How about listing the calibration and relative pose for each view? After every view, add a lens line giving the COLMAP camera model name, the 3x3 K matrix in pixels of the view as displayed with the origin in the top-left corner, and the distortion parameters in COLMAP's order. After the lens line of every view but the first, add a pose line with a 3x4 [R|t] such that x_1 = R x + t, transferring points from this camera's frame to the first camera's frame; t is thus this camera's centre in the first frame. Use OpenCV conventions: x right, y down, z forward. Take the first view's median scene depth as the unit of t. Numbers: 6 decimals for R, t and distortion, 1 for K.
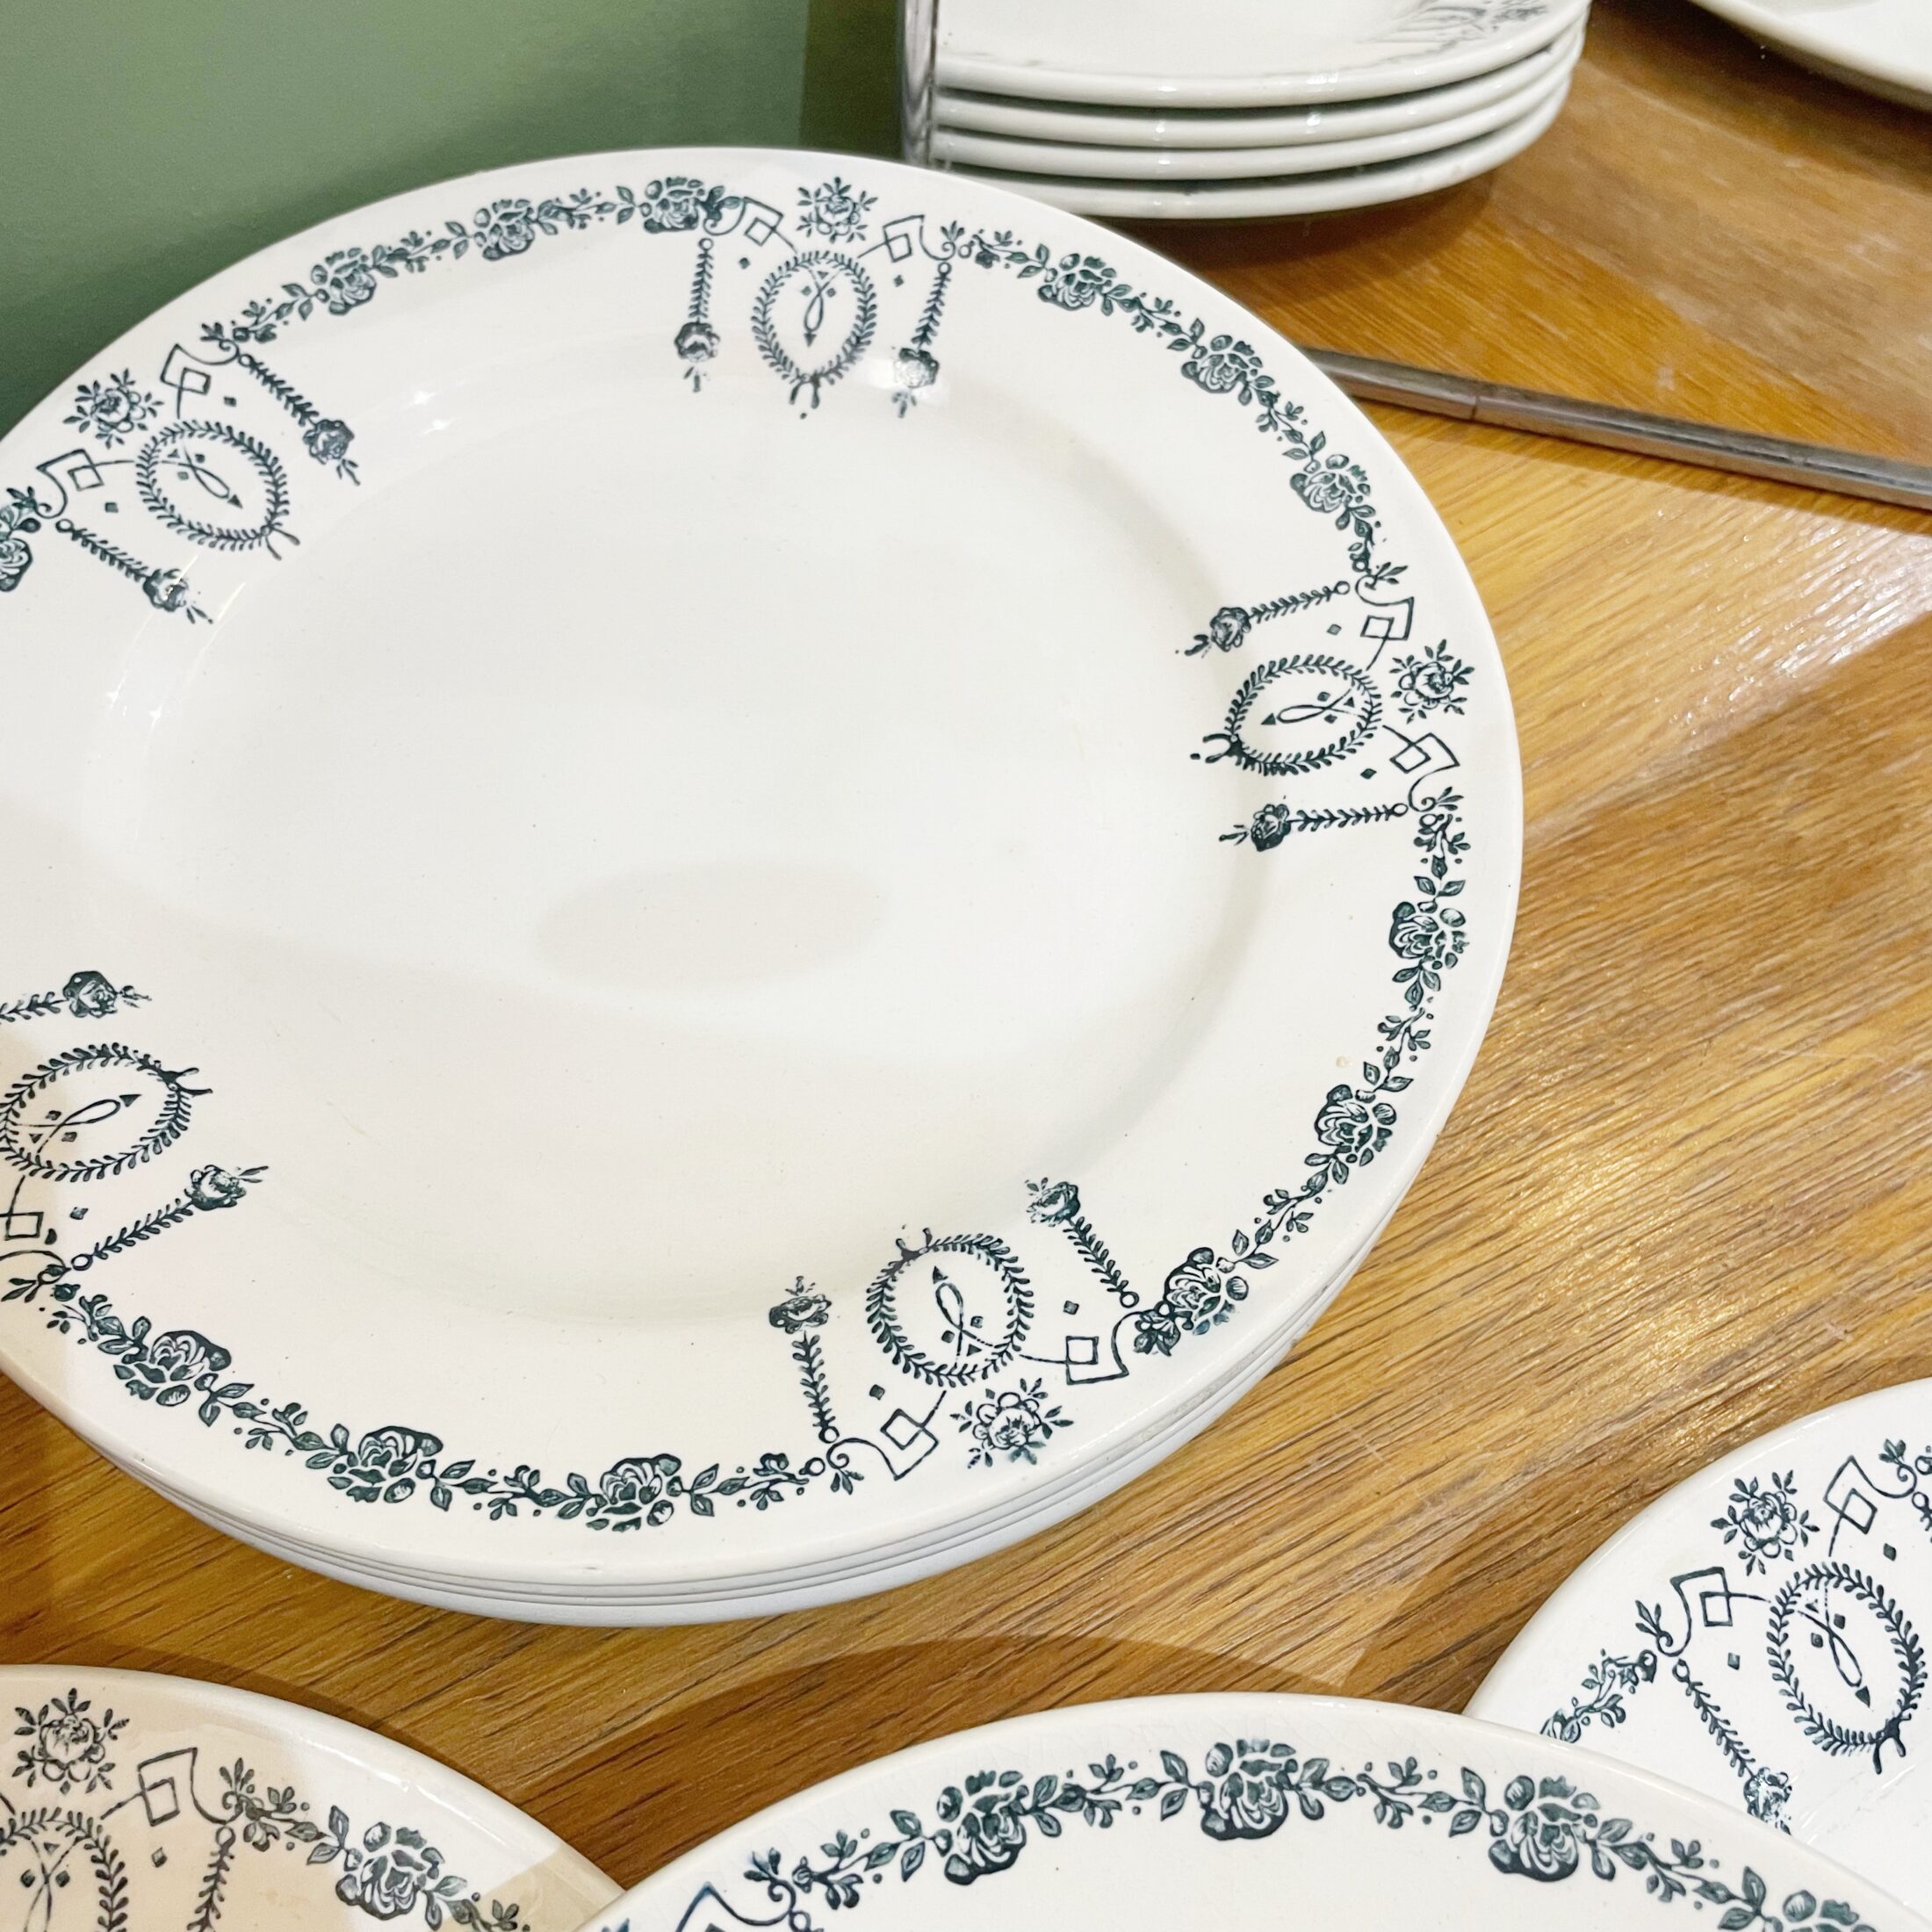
lens RADIAL K [[1956.1, 0, 963.1], [0, 1956.1, 957.5], [0, 0, 1]] dist [0.021725, 0.000000]
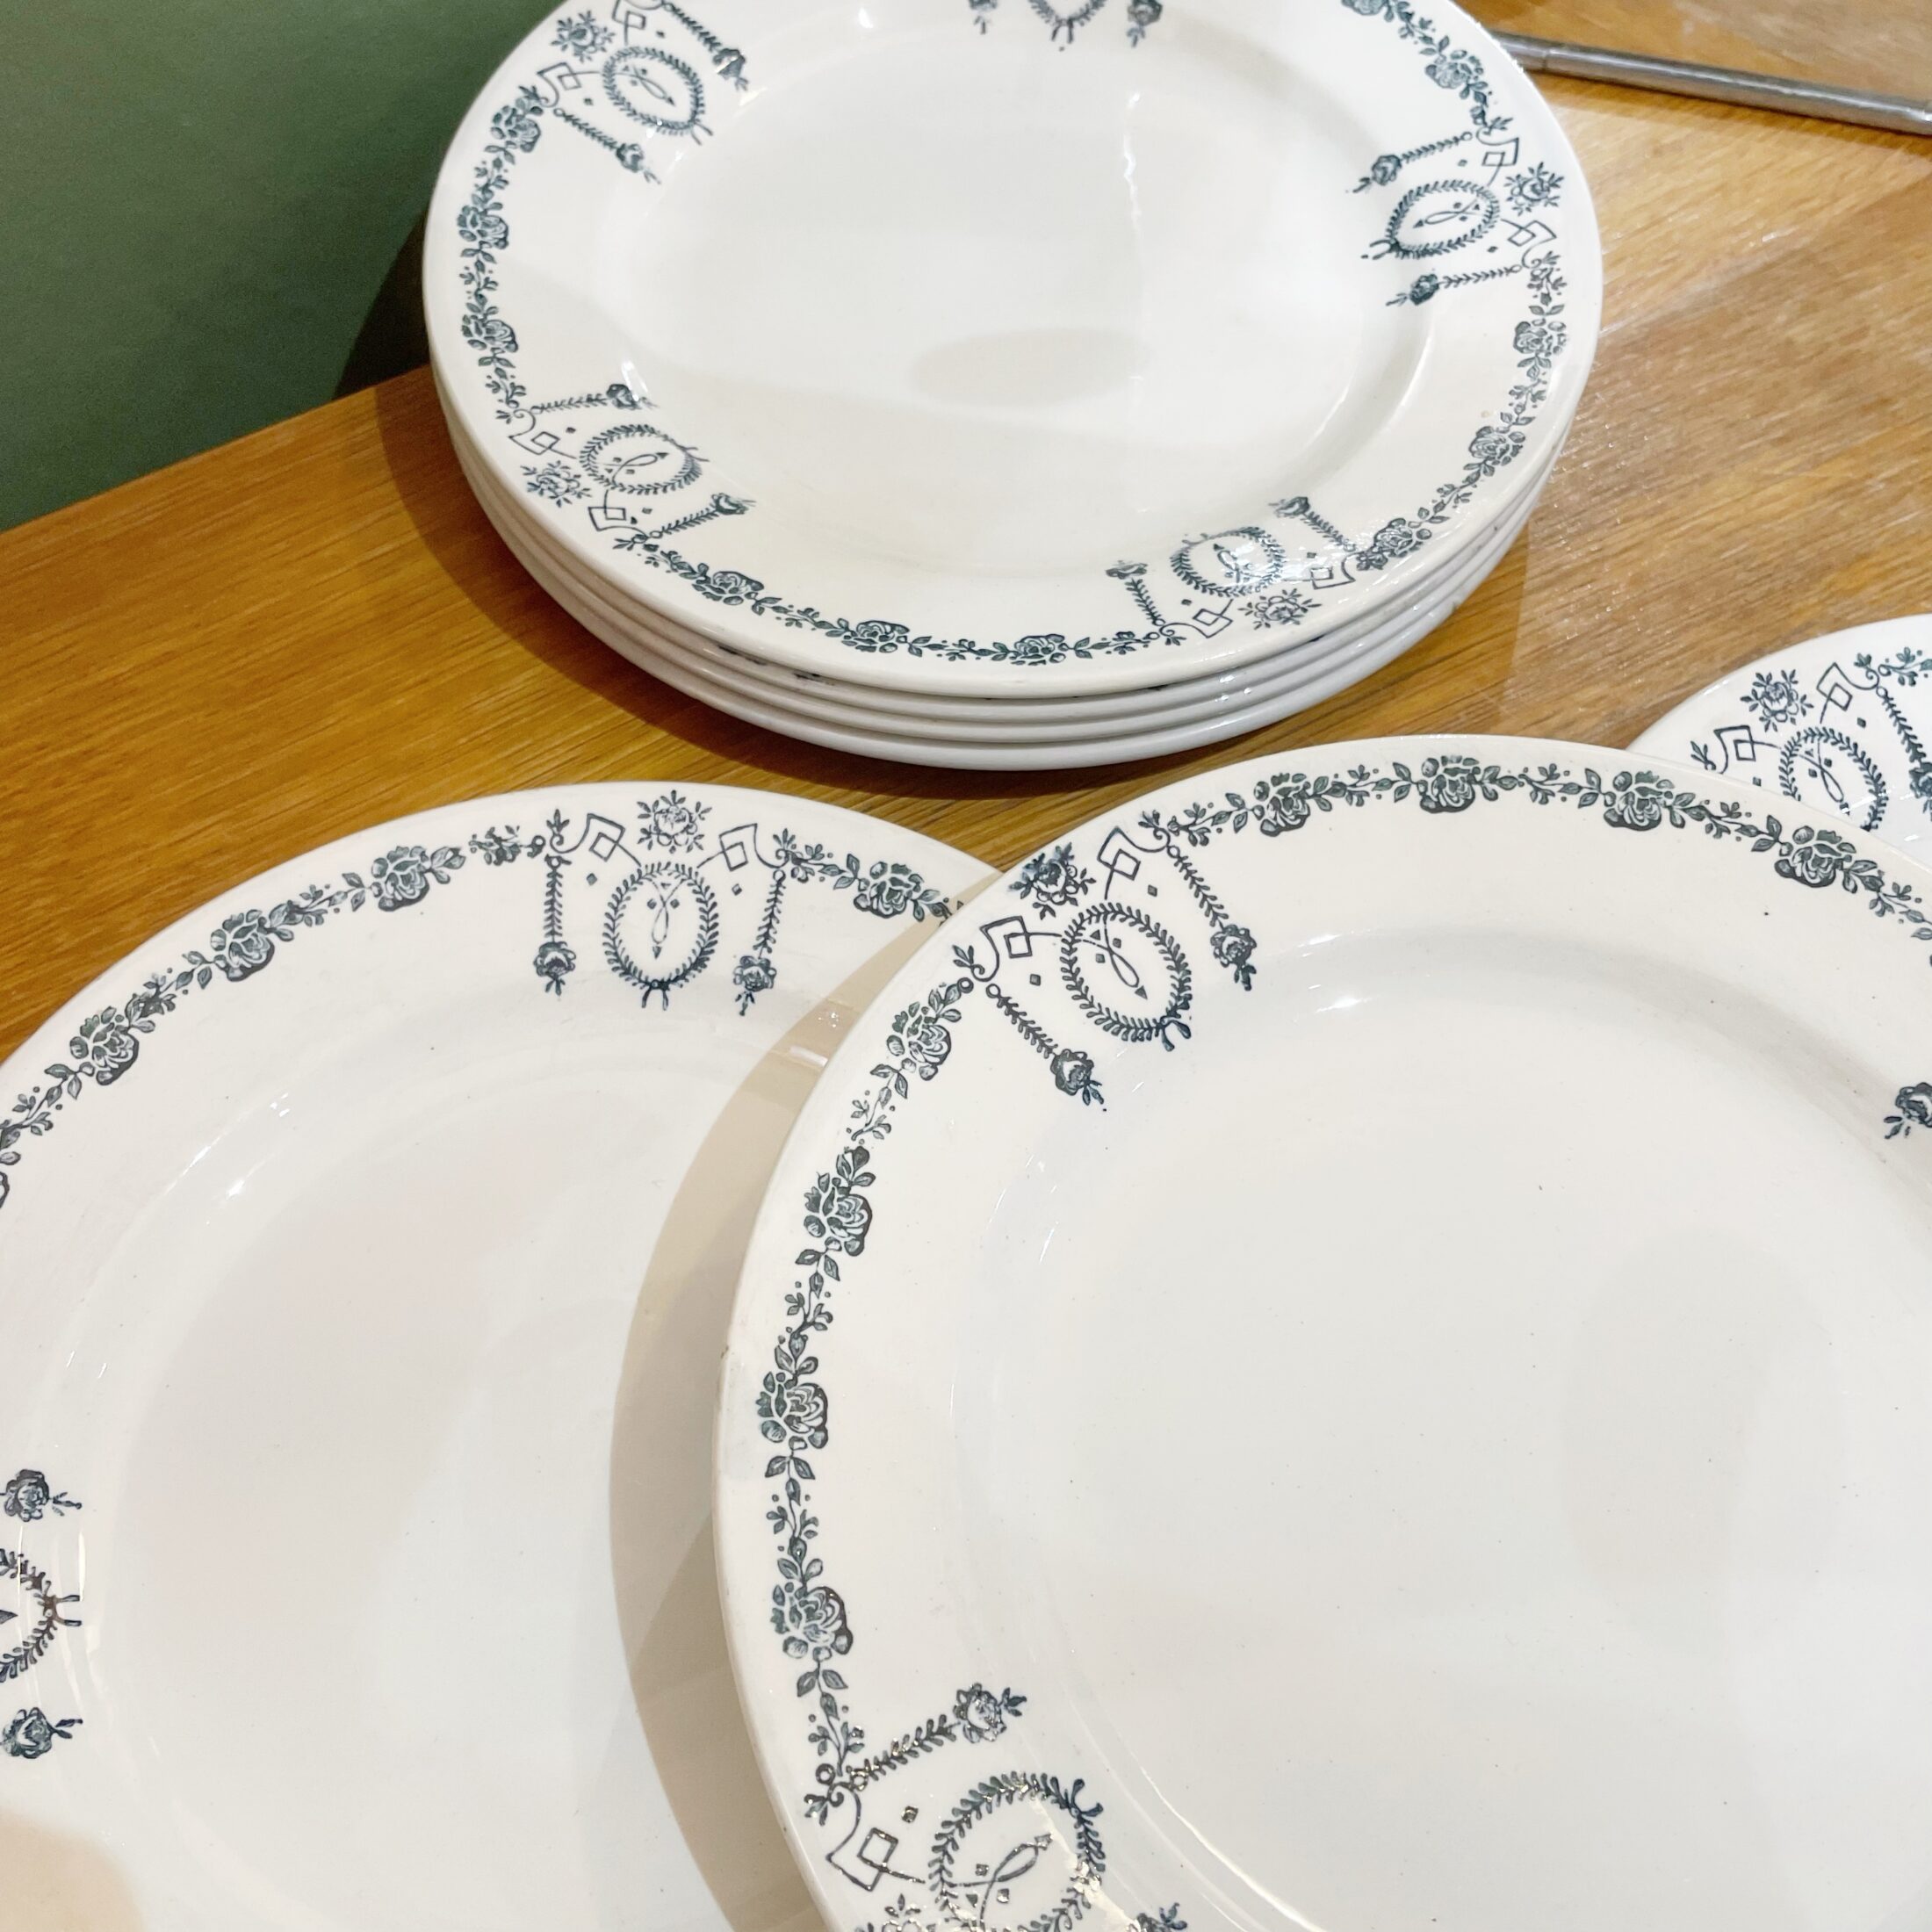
lens RADIAL K [[1956.1, 0, 951.8], [0, 1956.1, 966.0], [0, 0, 1]] dist [0.021725, 0.000000]
pose [[0.999811, -0.017370, -0.008698, -0.208938], [0.017387, 0.999847, 0.001939, 0.477460], [0.008663, -0.002089, 0.999960, -0.496643]]
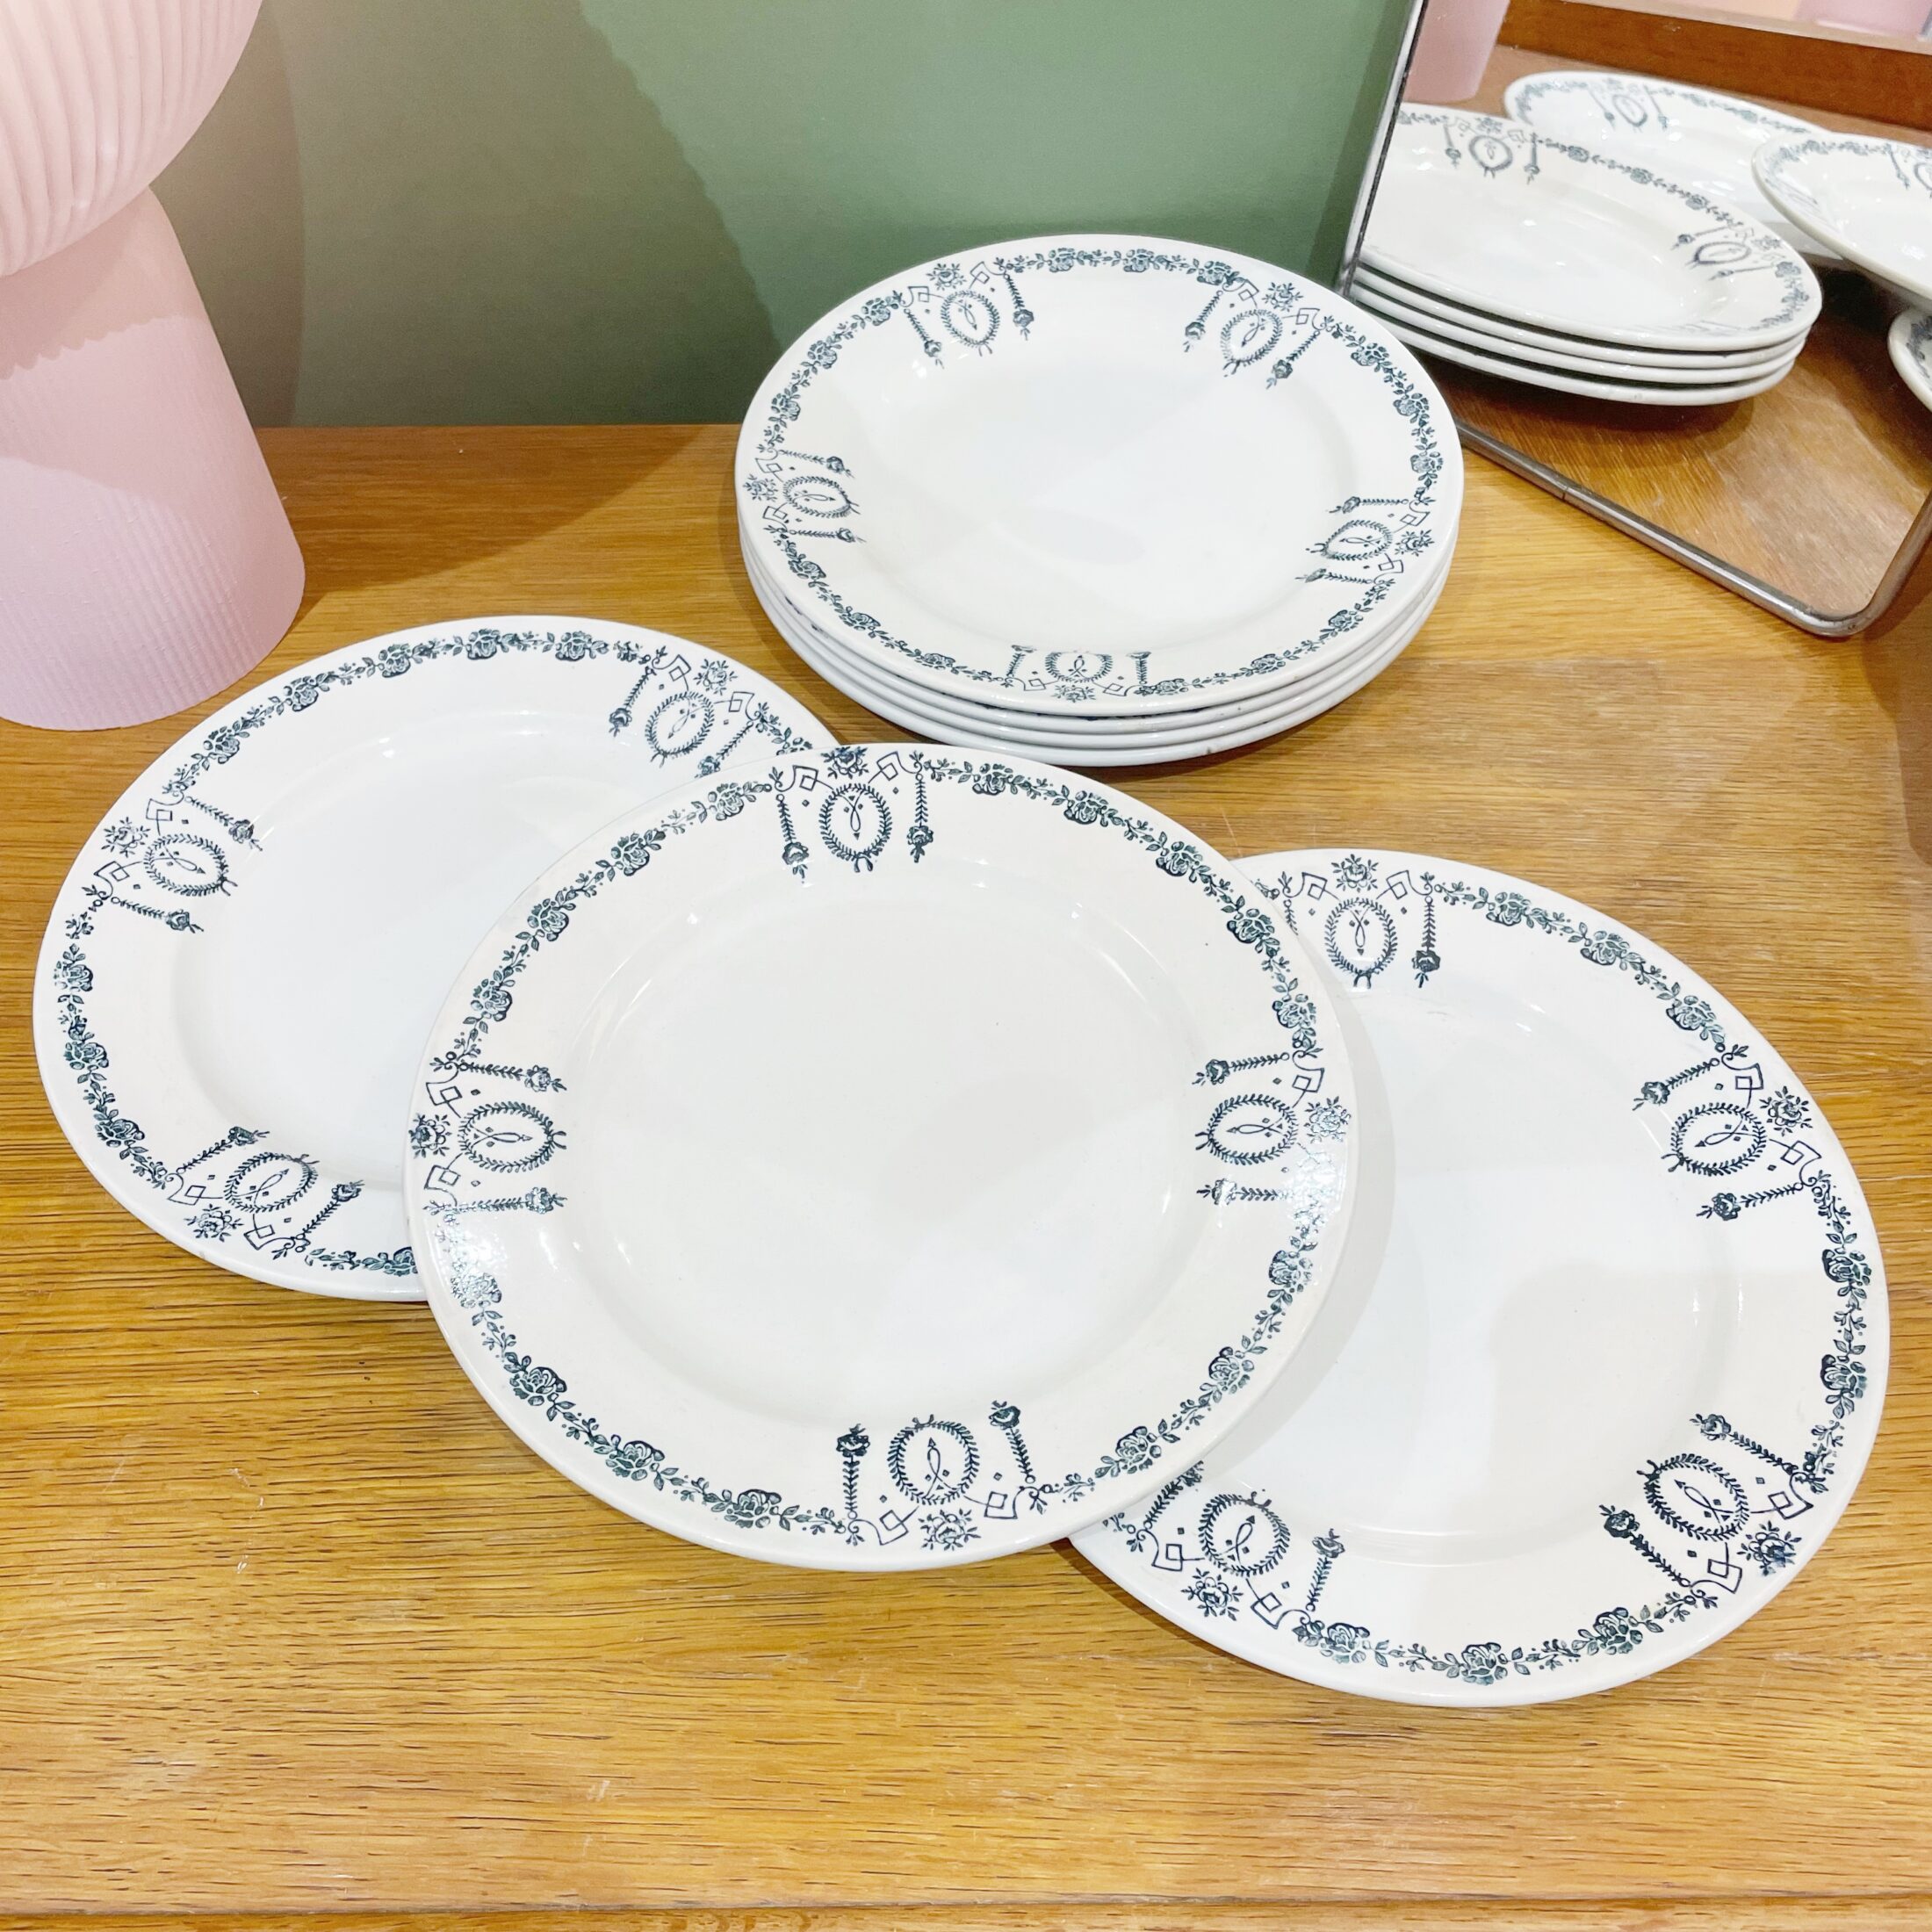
lens RADIAL K [[1956.1, 0, 968.0], [0, 1956.1, 938.4], [0, 0, 1]] dist [0.021725, 0.000000]
pose [[0.865064, 0.383702, -0.323169, 0.787336], [-0.424252, 0.903344, -0.063095, 0.694276], [0.267723, 0.191686, 0.944236, -1.269089]]
